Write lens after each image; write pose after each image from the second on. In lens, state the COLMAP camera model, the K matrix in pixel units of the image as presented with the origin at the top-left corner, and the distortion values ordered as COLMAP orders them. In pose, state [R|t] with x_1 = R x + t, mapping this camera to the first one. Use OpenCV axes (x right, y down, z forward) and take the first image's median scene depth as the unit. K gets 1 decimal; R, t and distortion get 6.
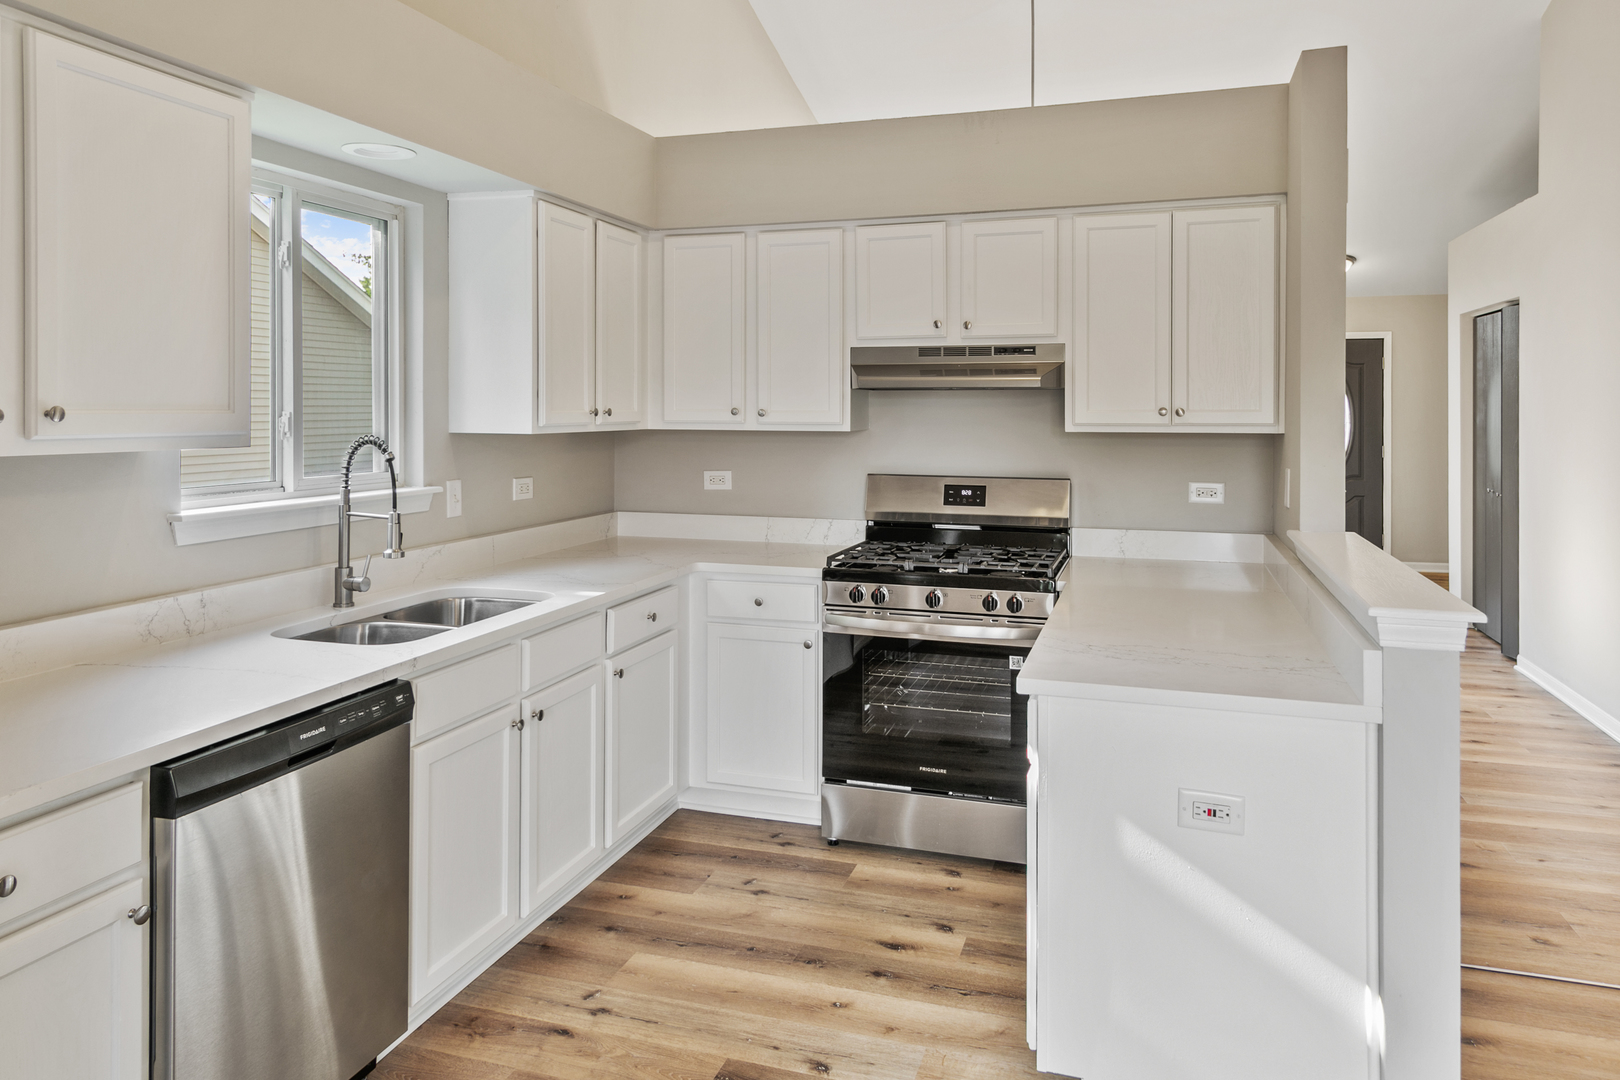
lens RADIAL K [[1068.1, 0, 837.7], [0, 1068.1, 414.3], [0, 0, 1]] dist [0.017833, -0.003485]
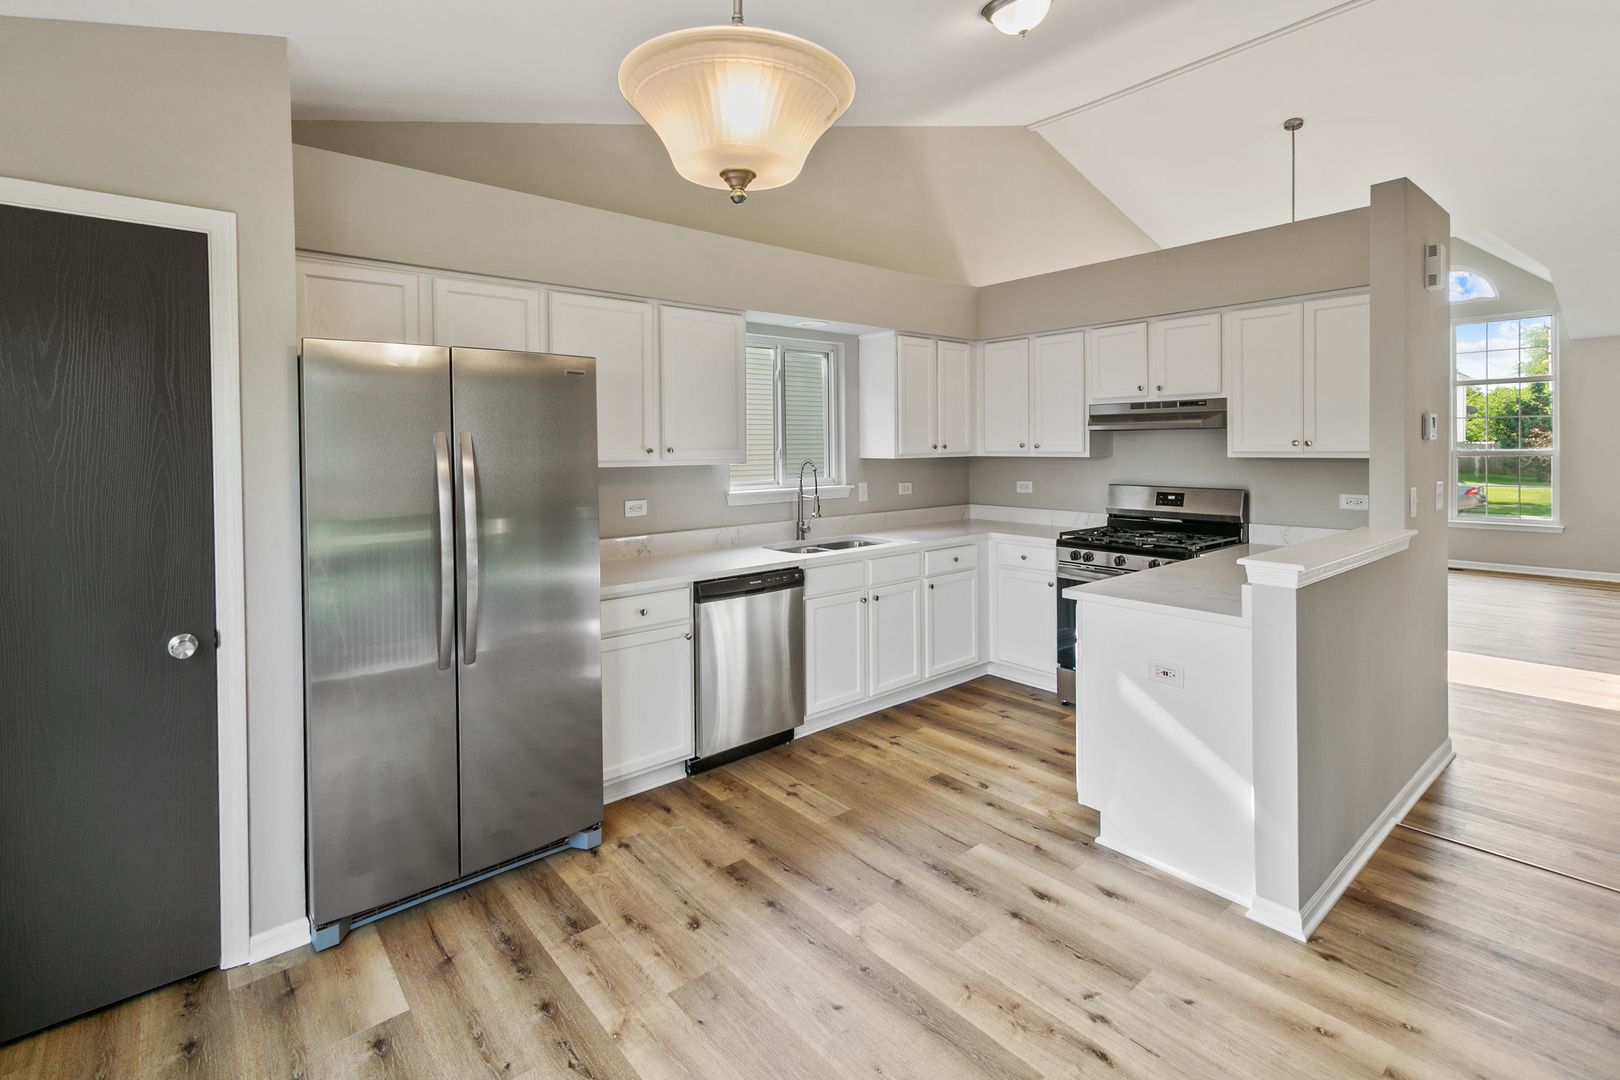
lens RADIAL K [[757.2, 0, 814.1], [0, 757.2, 454.7], [0, 0, 1]] dist [-0.000951, -0.000345]
pose [[0.839818, -0.002978, -0.542860, 0.316271], [0.008920, 0.999926, 0.008315, -0.000926], [0.542795, -0.011826, 0.839782, -0.203167]]
